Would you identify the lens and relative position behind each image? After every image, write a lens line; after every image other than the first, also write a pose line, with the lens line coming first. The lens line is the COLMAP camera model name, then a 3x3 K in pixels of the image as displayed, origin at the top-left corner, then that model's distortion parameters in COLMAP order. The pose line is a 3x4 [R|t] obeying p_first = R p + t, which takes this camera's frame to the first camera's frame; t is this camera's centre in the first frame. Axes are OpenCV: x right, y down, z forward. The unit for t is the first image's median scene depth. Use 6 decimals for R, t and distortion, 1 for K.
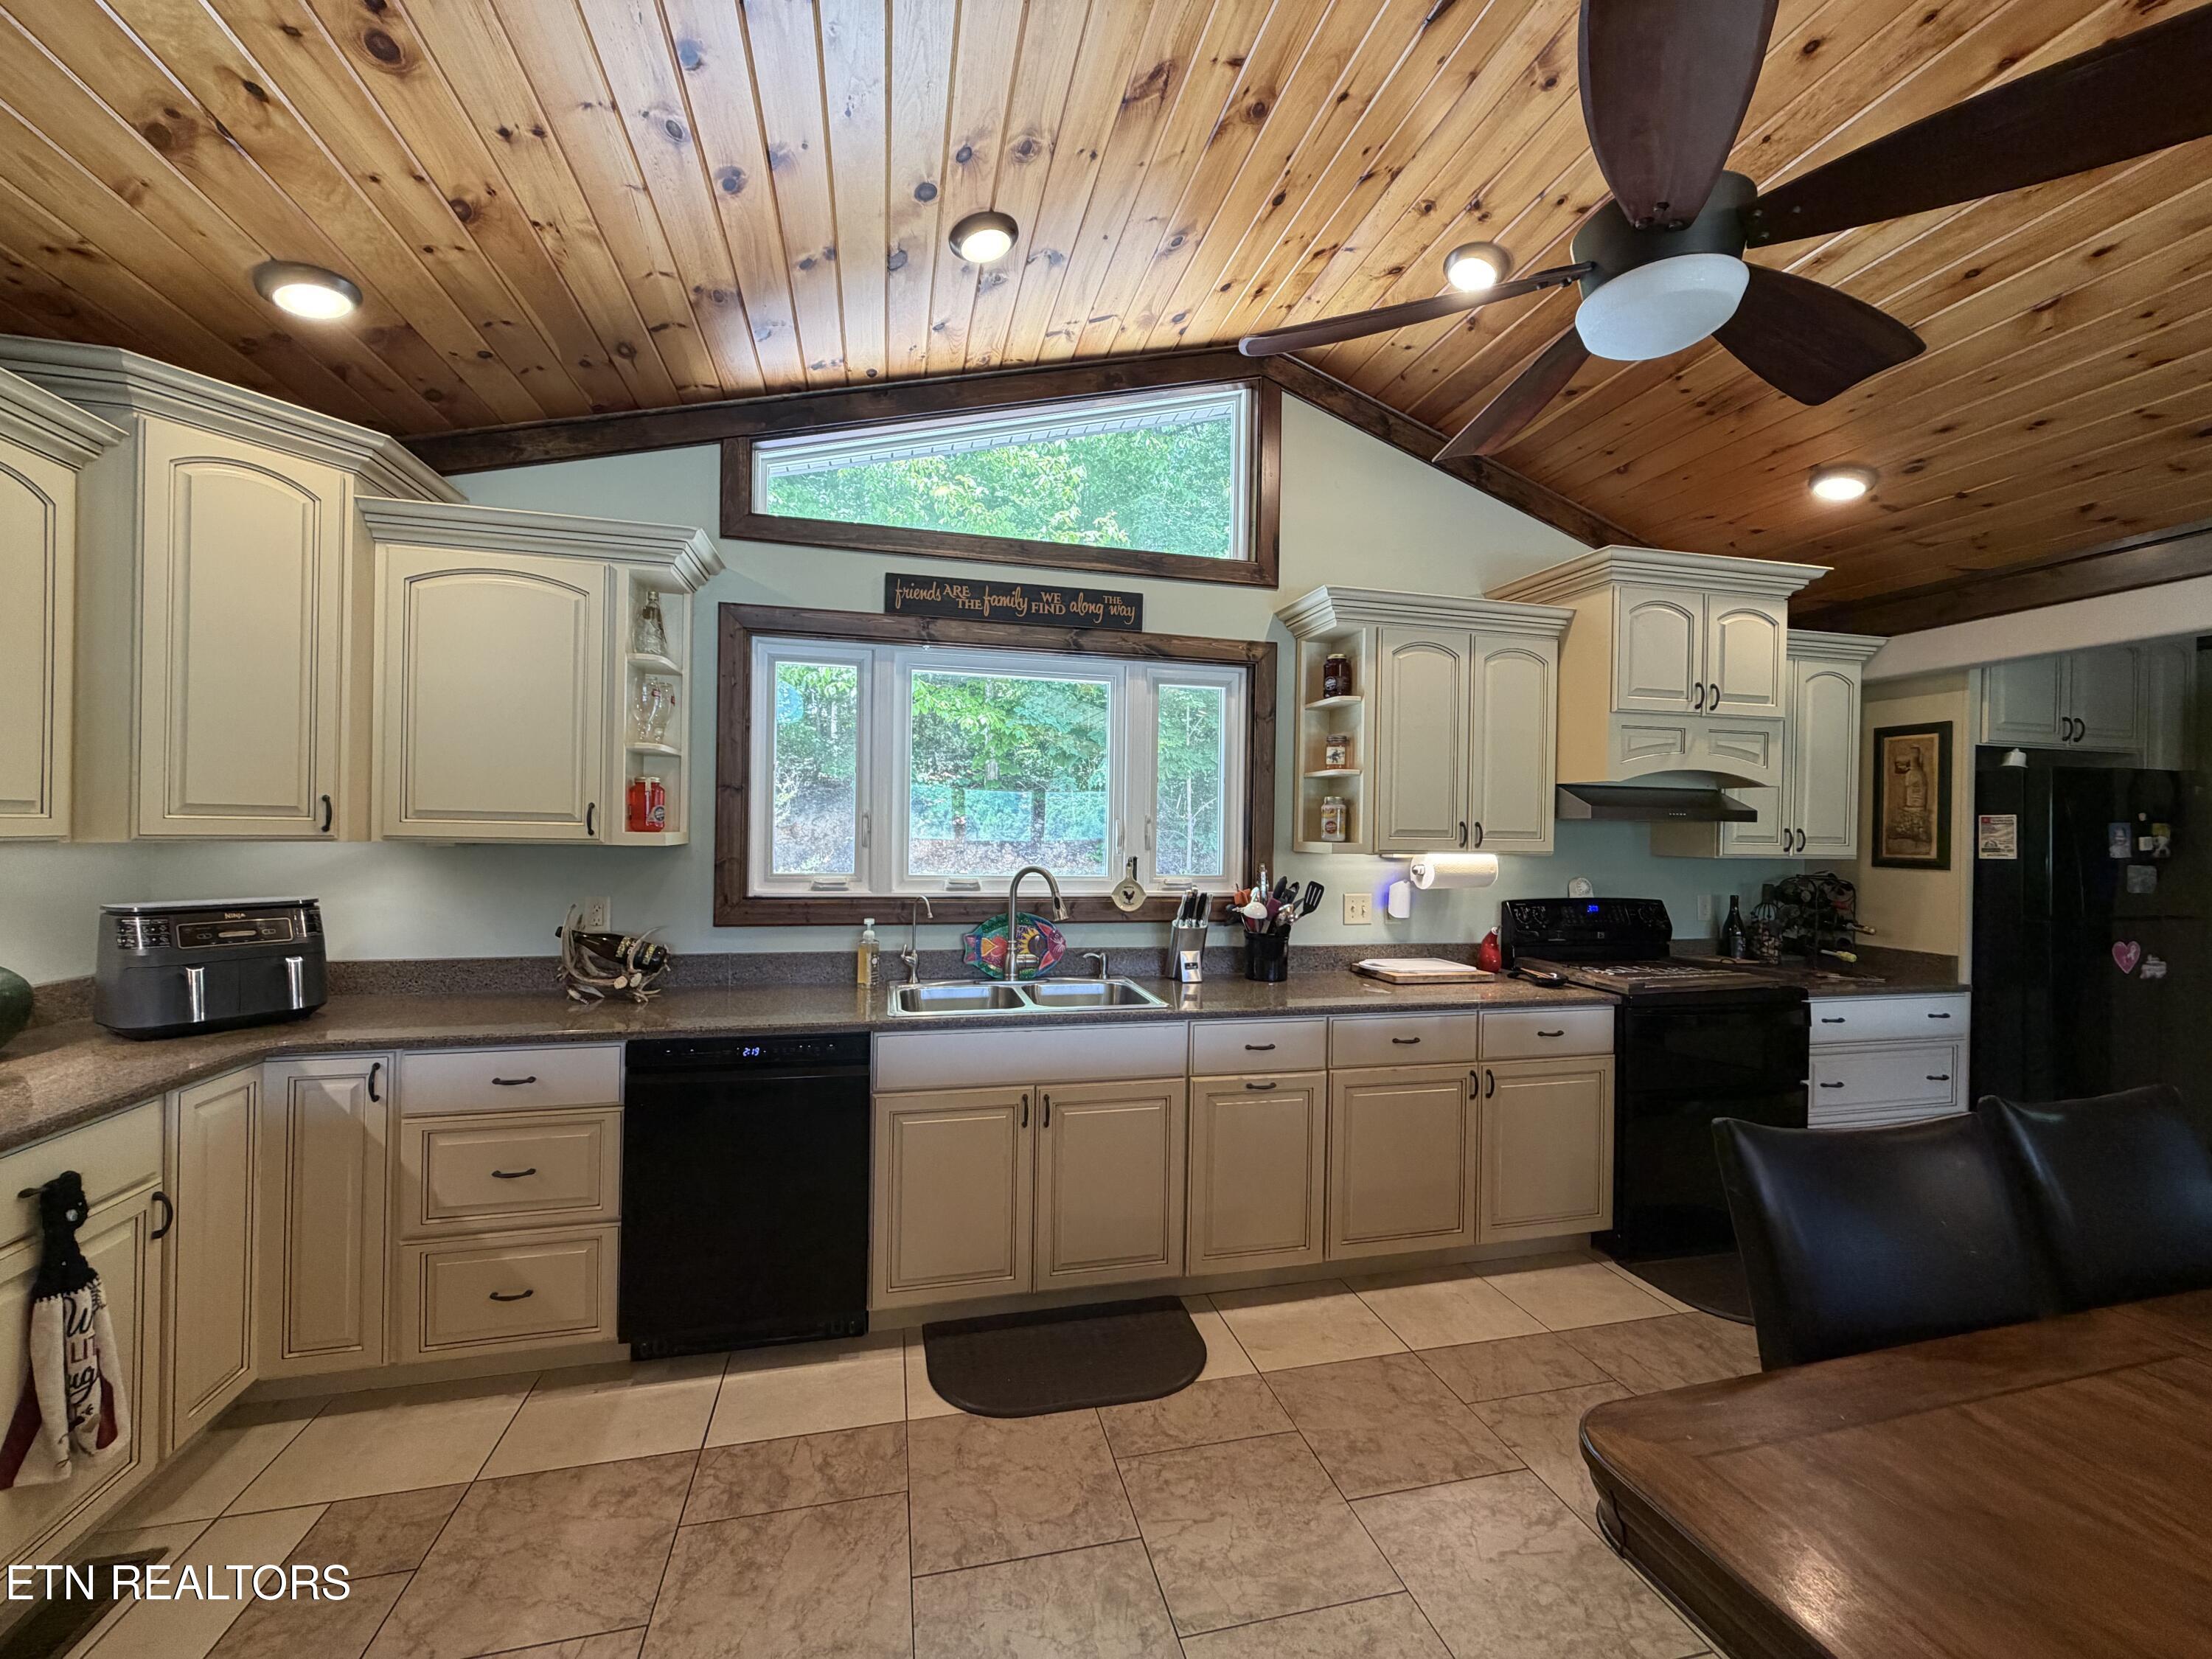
lens RADIAL K [[879.4, 0, 1101.4], [0, 879.4, 832.3], [0, 0, 1]] dist [0.000344, 0.000100]
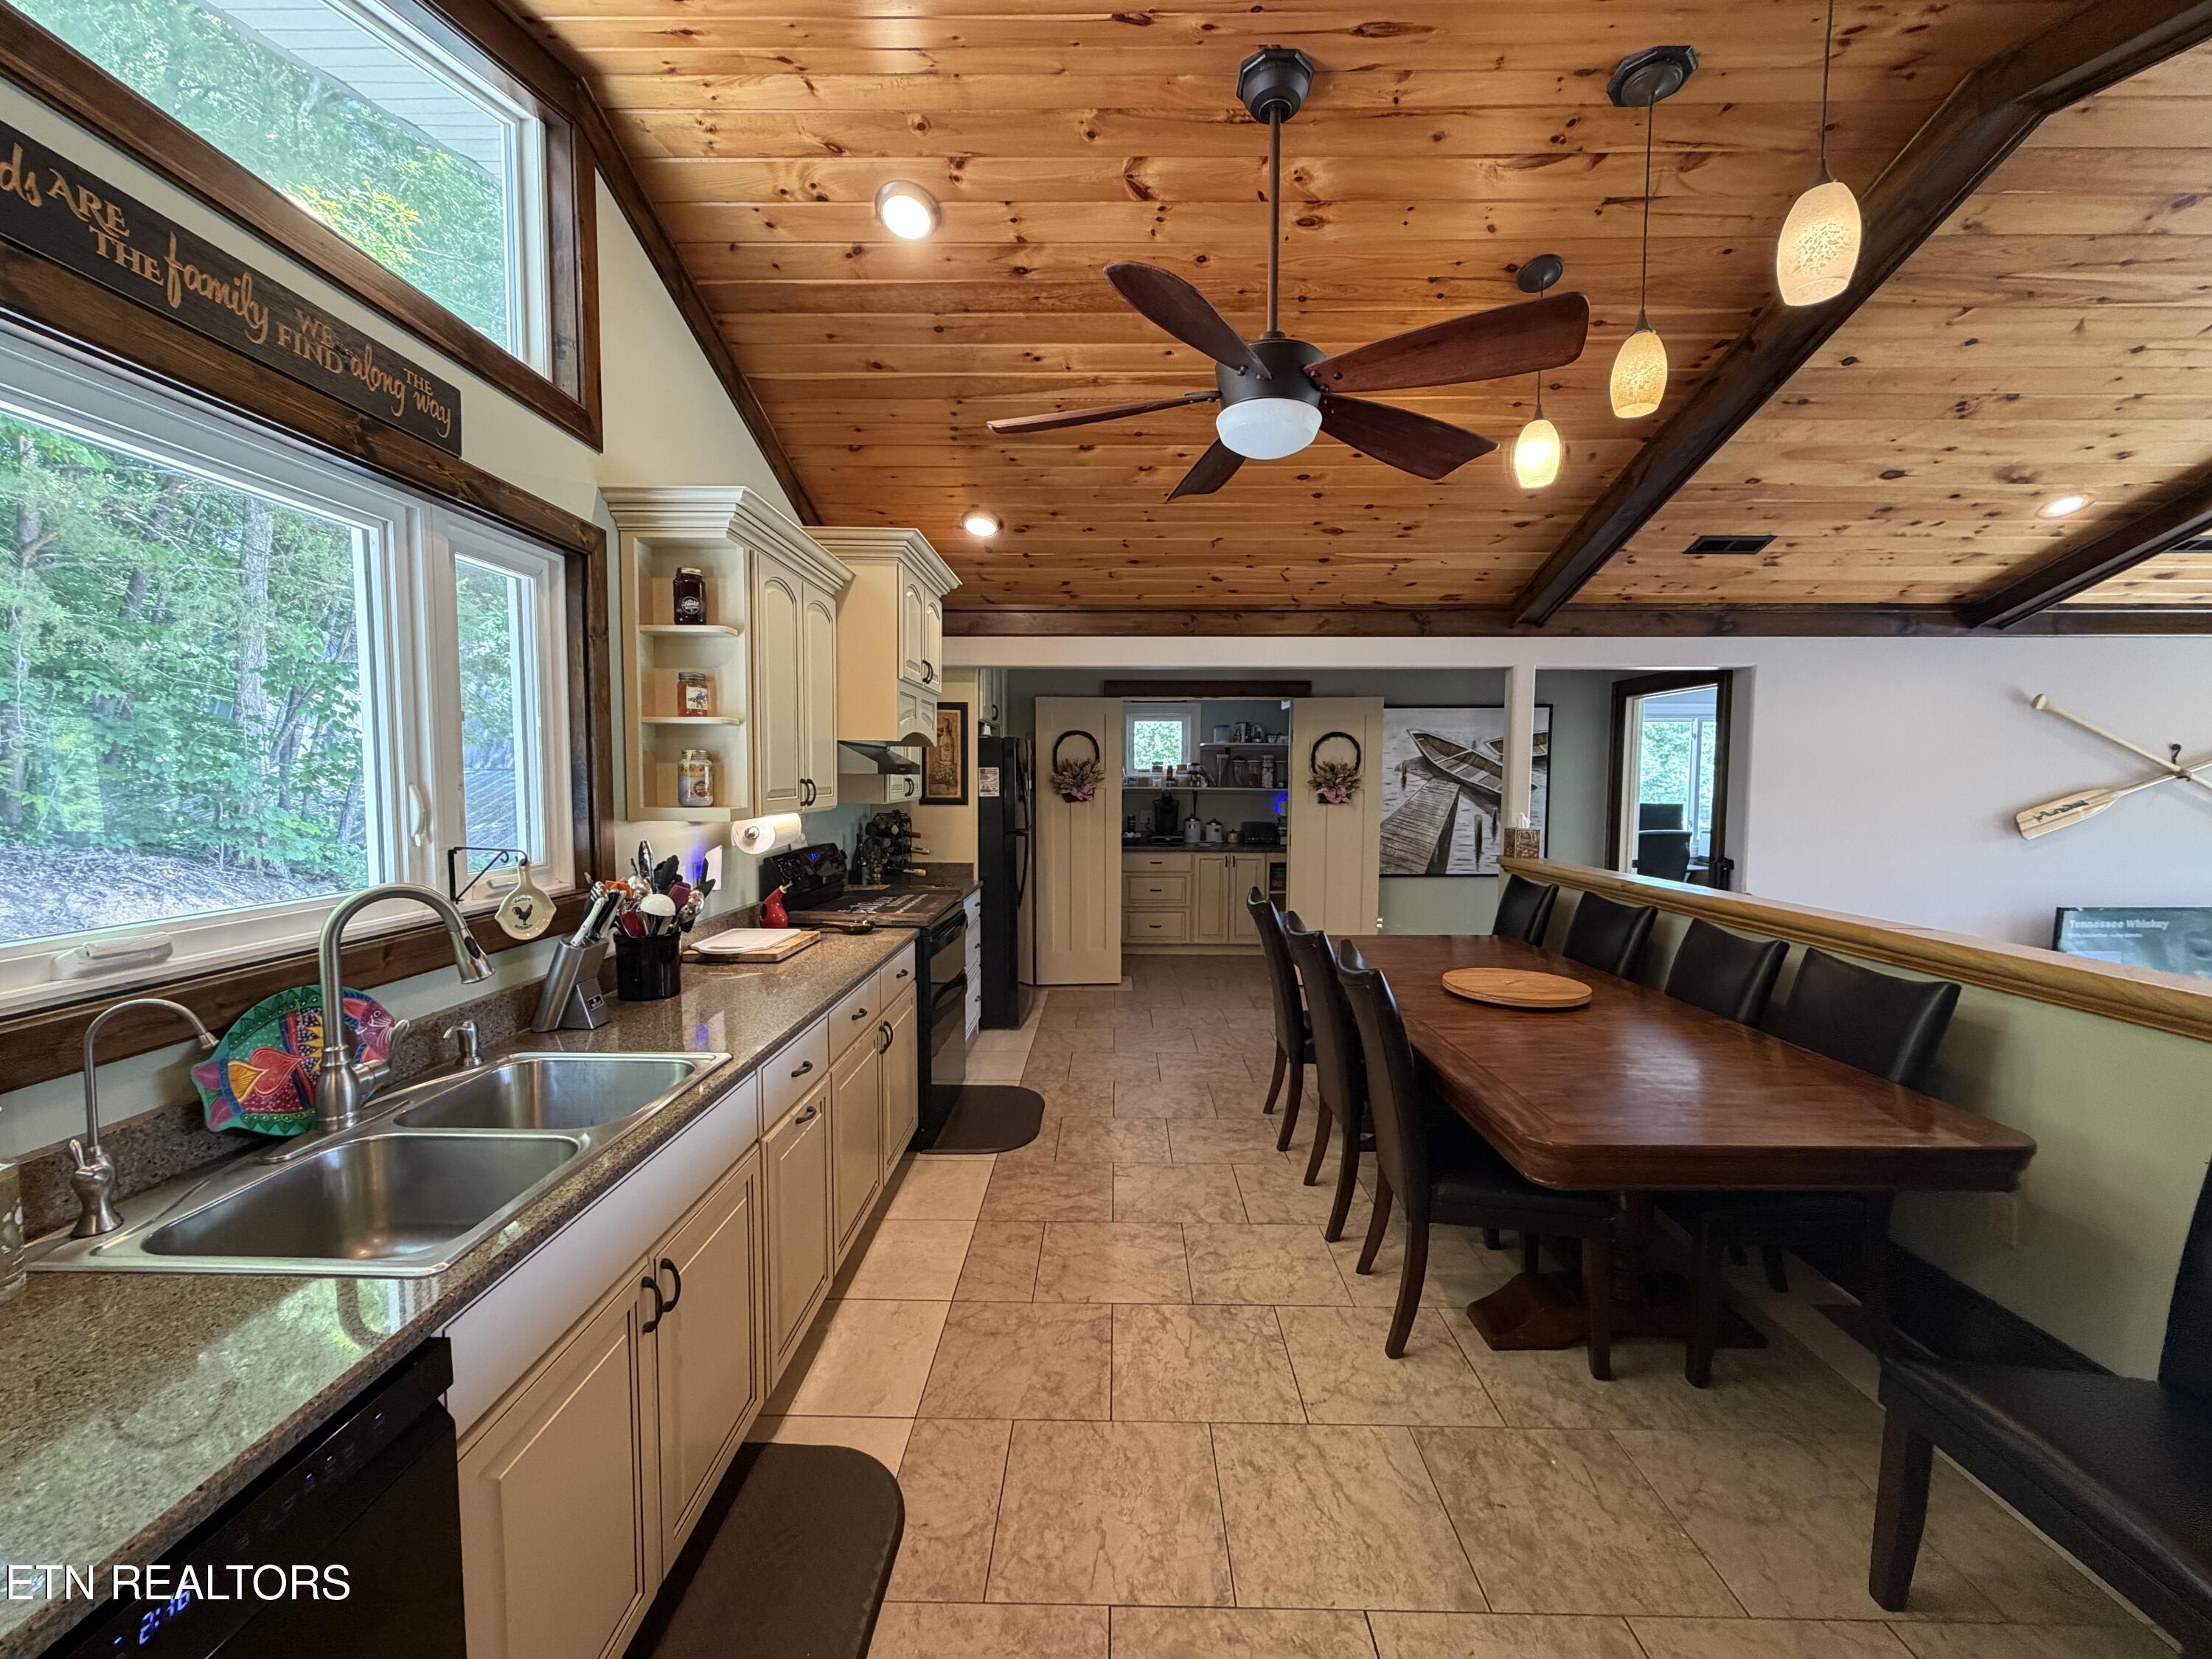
lens RADIAL K [[879.4, 0, 1101.4], [0, 879.4, 832.3], [0, 0, 1]] dist [0.000344, 0.000100]
pose [[0.255164, -0.076479, 0.963868, -0.435754], [0.000848, 0.996884, 0.078874, -0.029785], [-0.966897, -0.019309, 0.254434, 0.458040]]
